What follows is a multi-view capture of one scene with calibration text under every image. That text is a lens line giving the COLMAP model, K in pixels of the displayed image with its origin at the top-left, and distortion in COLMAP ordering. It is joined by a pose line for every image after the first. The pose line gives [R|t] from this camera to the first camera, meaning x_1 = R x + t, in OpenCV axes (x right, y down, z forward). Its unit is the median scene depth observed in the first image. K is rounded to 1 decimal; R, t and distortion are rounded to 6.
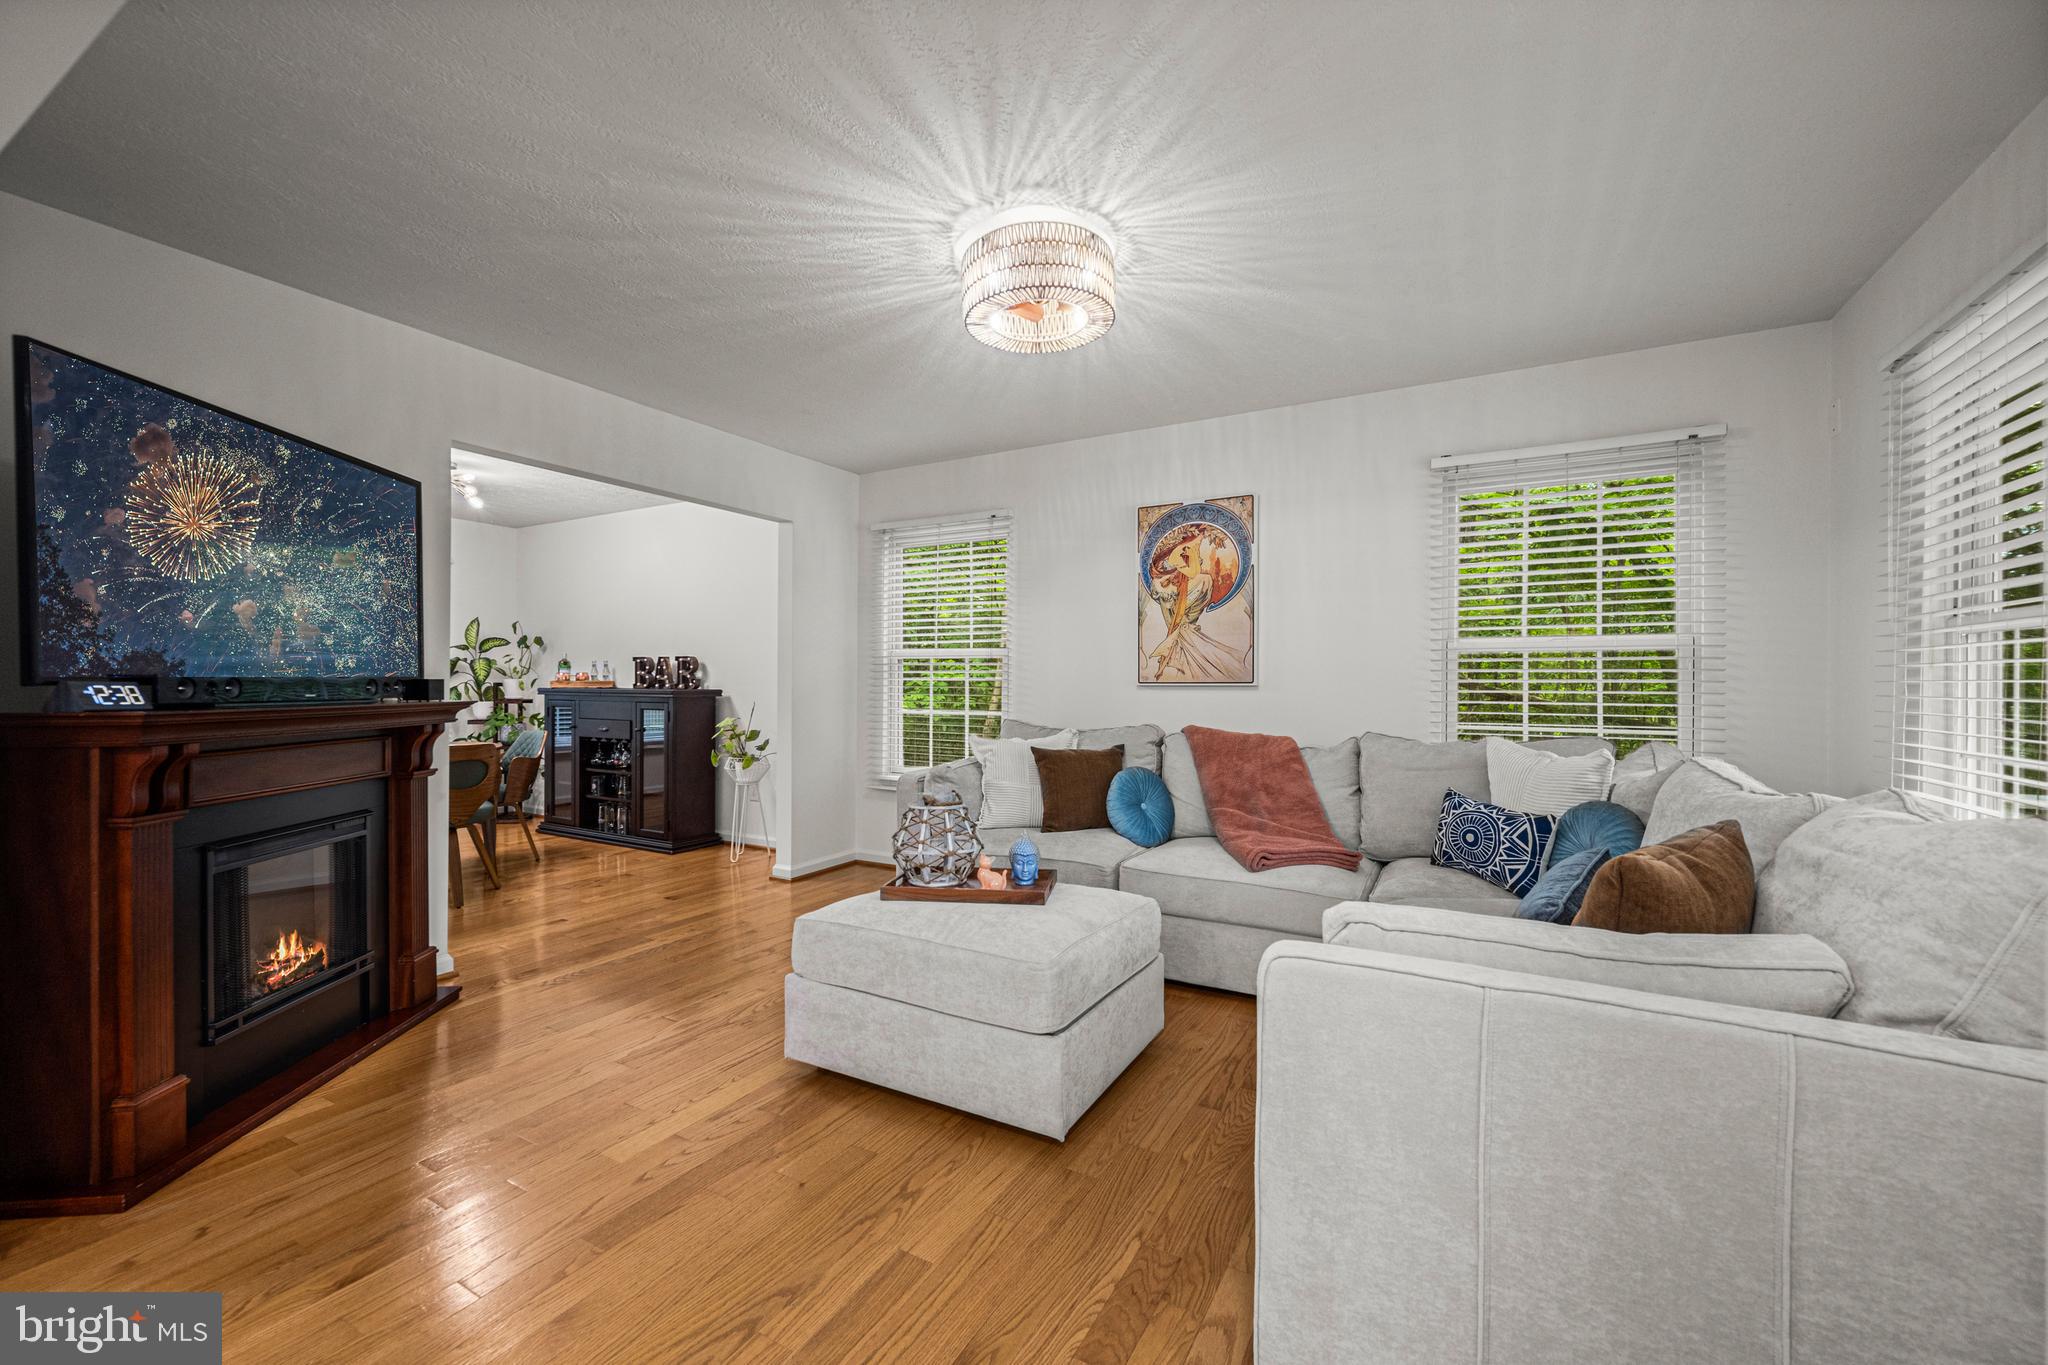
lens RADIAL K [[815.5, 0, 1013.2], [0, 815.5, 690.2], [0, 0, 1]] dist [-0.000598, -0.000048]
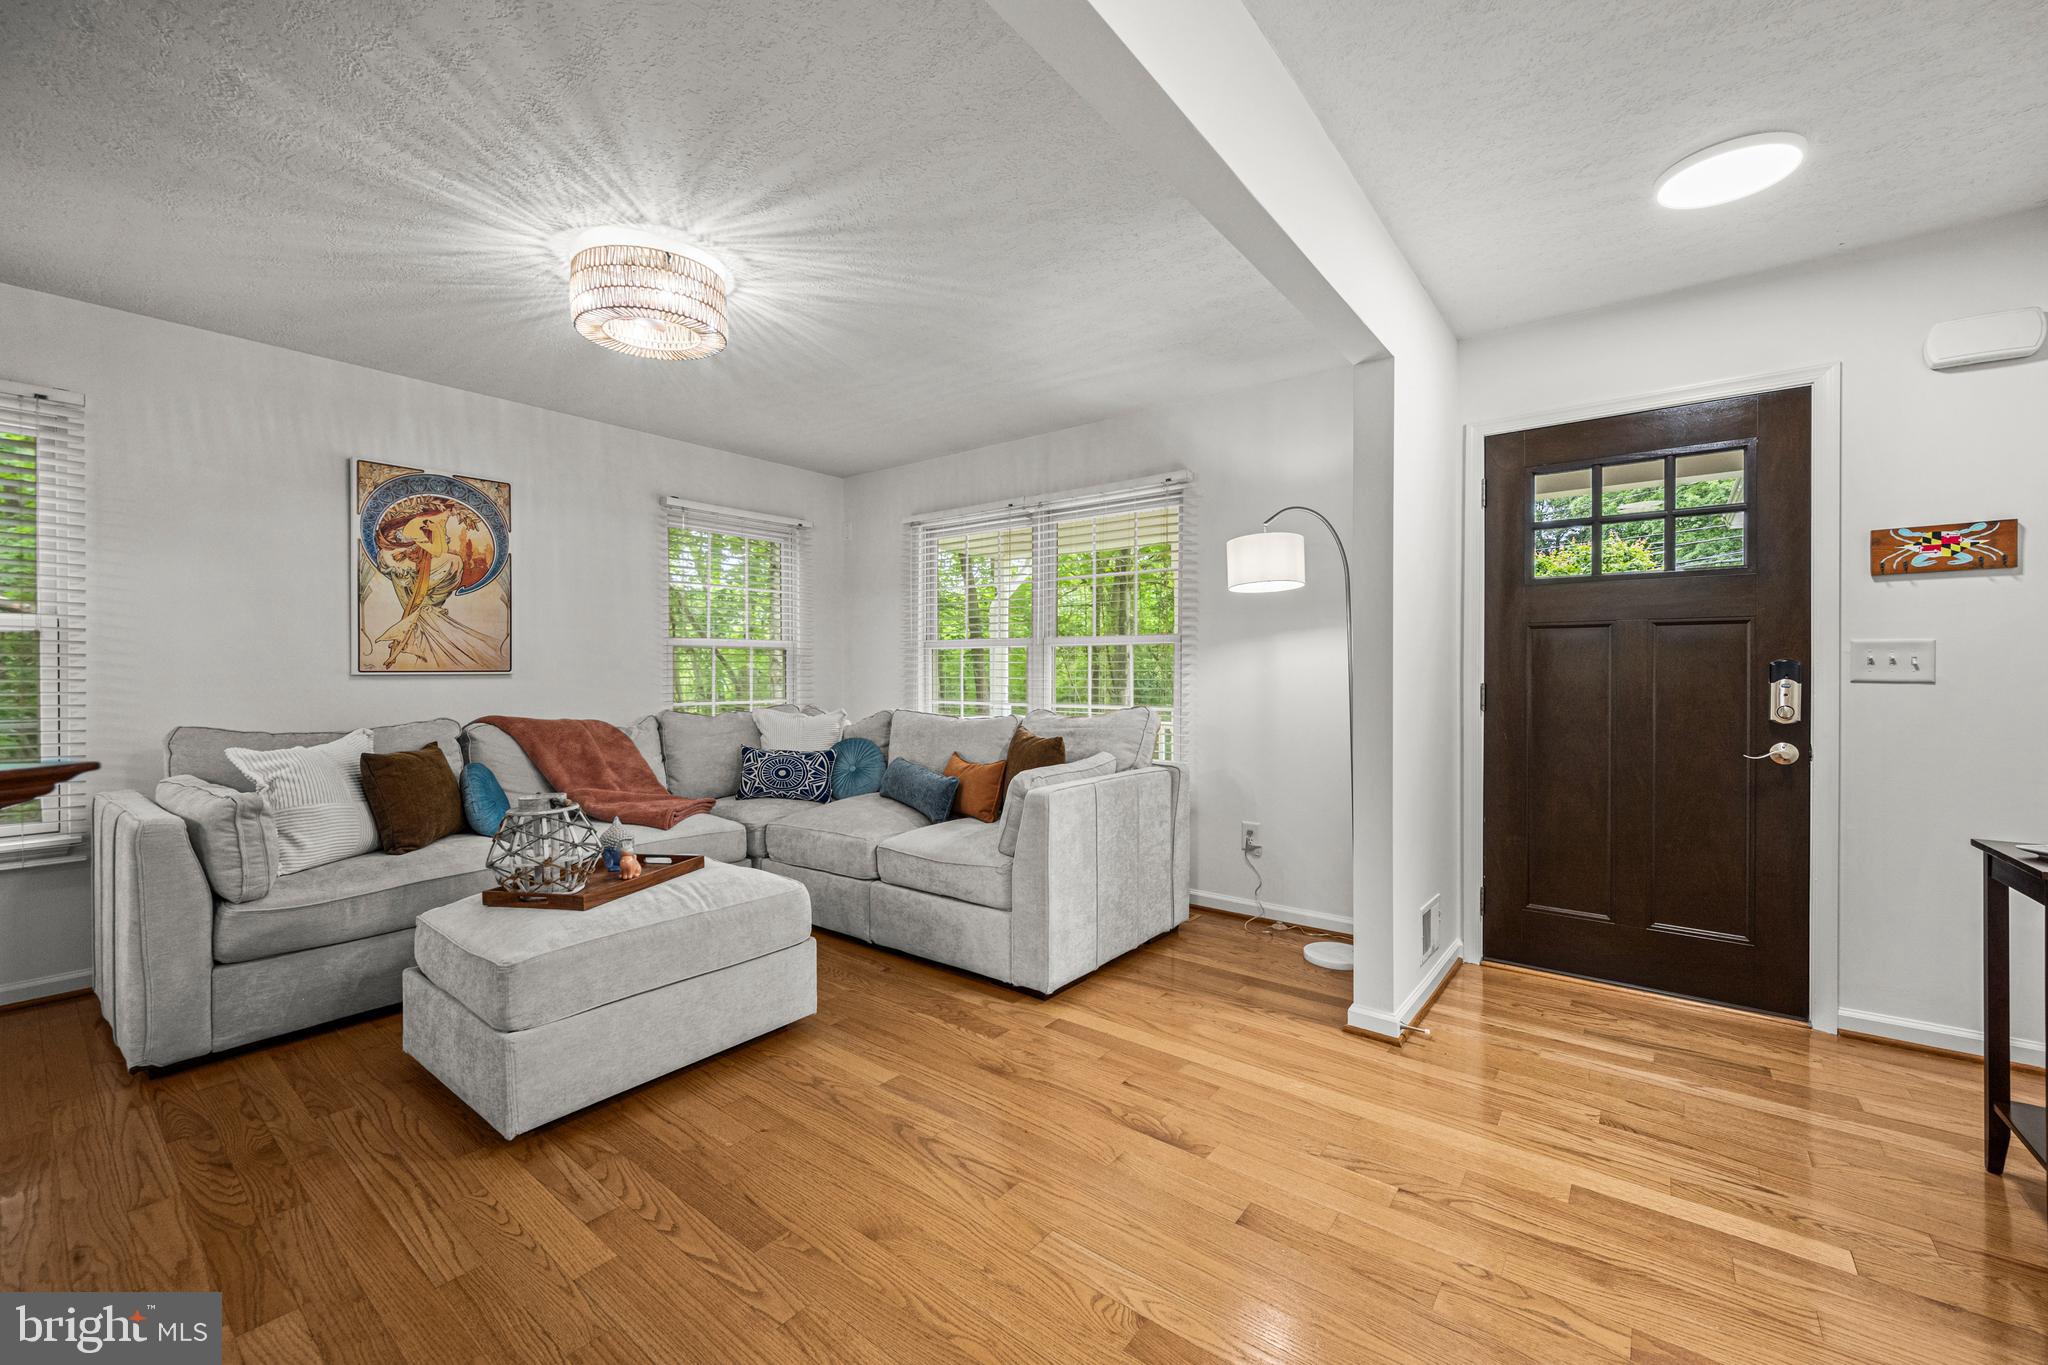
lens RADIAL K [[815.5, 0, 1023.6], [0, 815.5, 675.3], [0, 0, 1]] dist [-0.000598, -0.000048]
pose [[0.150102, -0.007780, 0.988640, -0.626225], [0.008415, 0.999943, 0.006591, -0.005646], [-0.988635, 0.007330, 0.150159, 0.235327]]
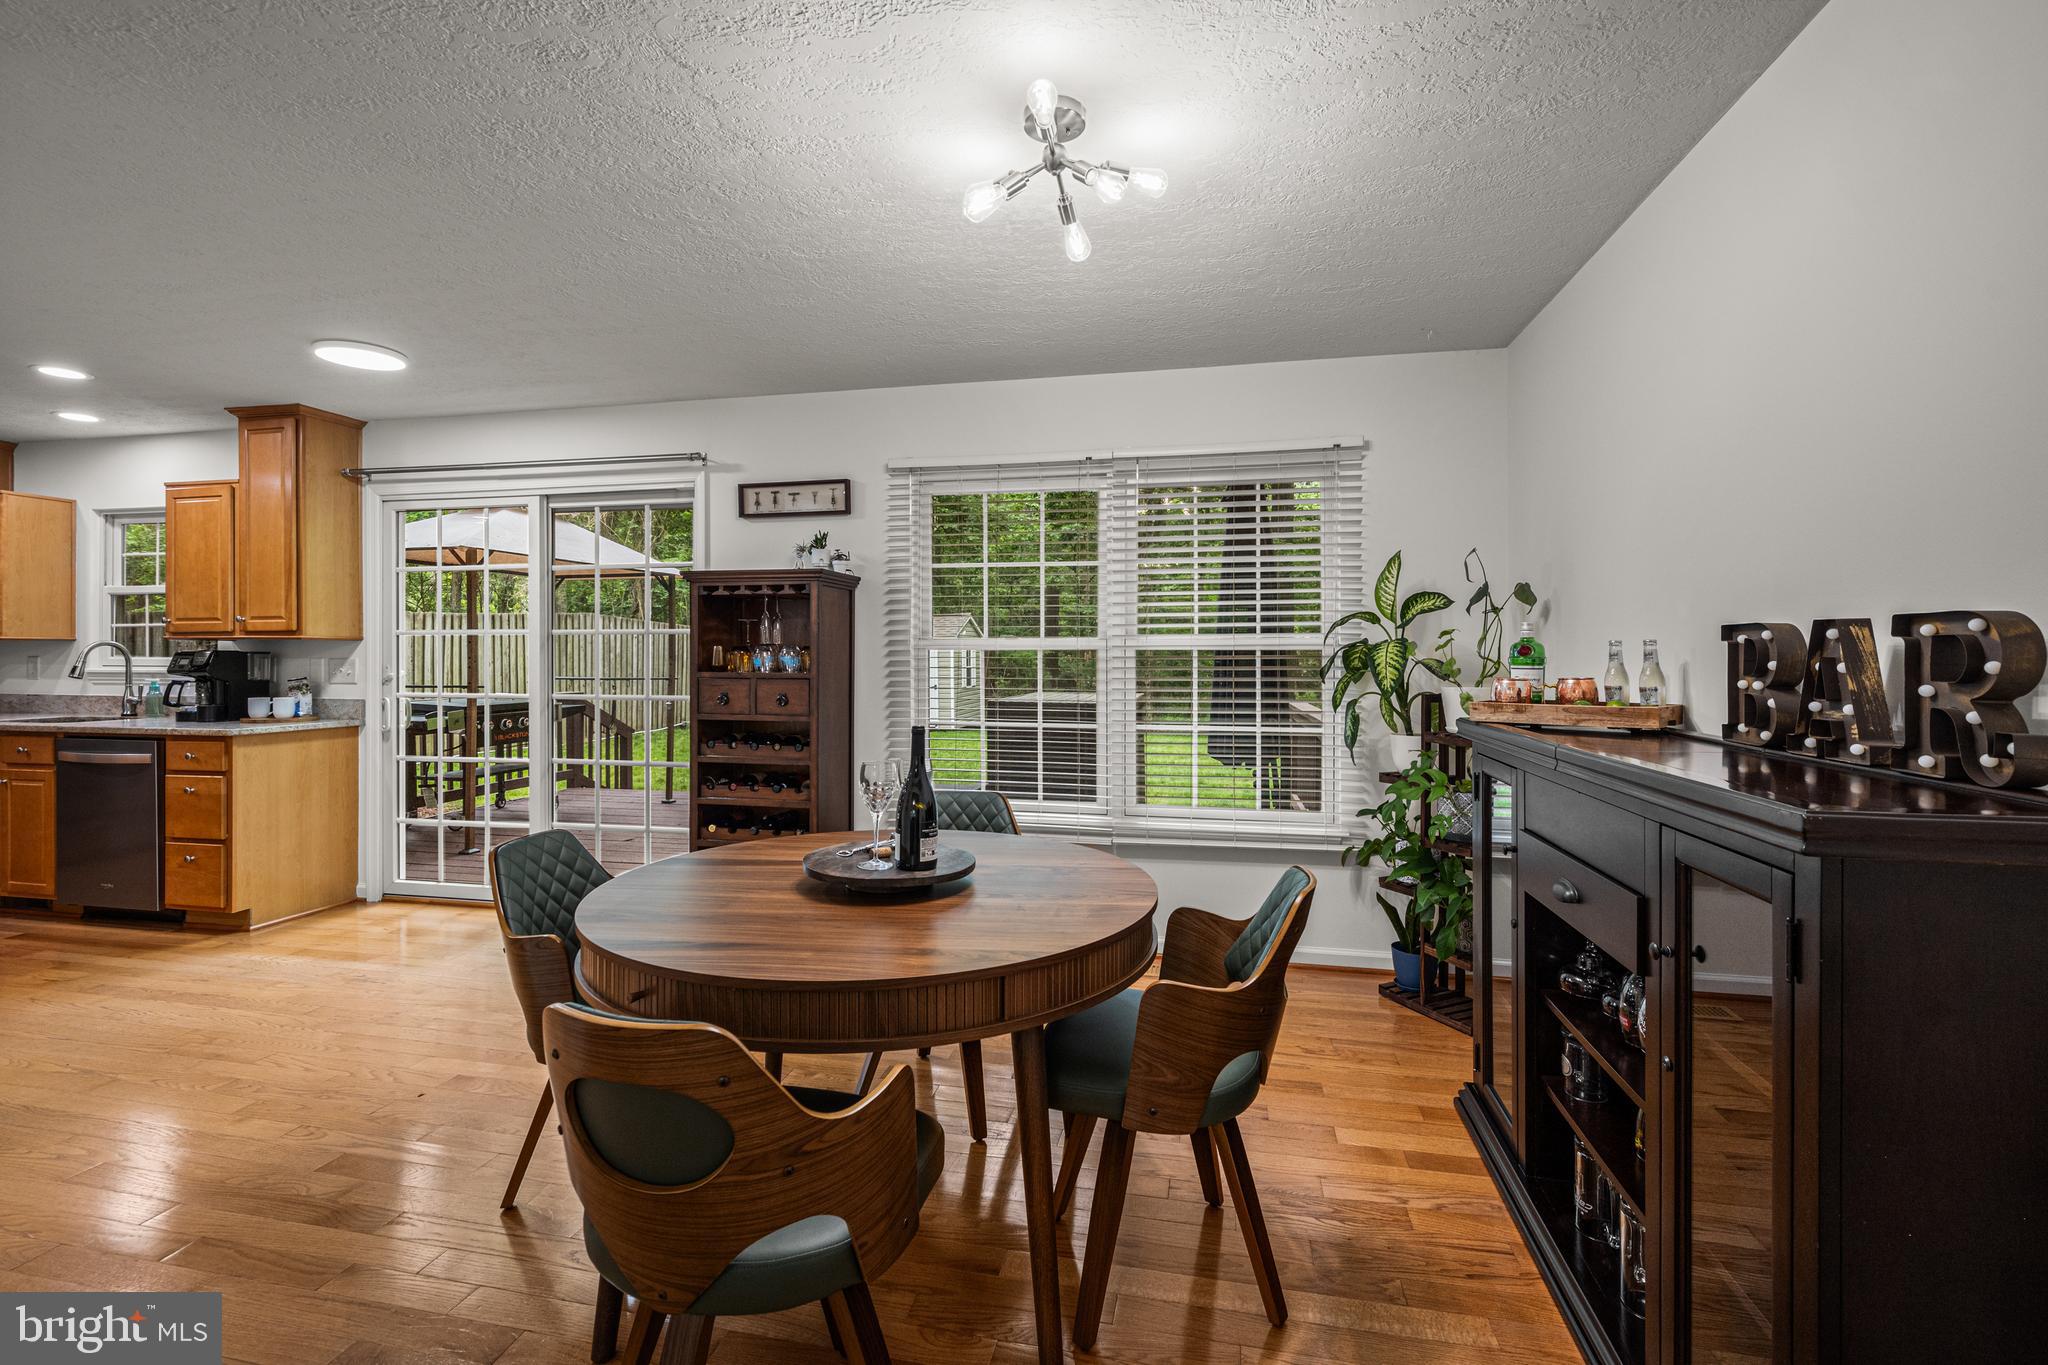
lens RADIAL K [[867.5, 0, 1010.0], [0, 867.5, 660.2], [0, 0, 1]] dist [-0.000230, -0.001221]
pose [[0.308971, 0.000968, -0.951071, -0.429141], [-0.006927, 0.999975, -0.001233, -0.043687], [0.951046, 0.006969, 0.308970, 1.120068]]
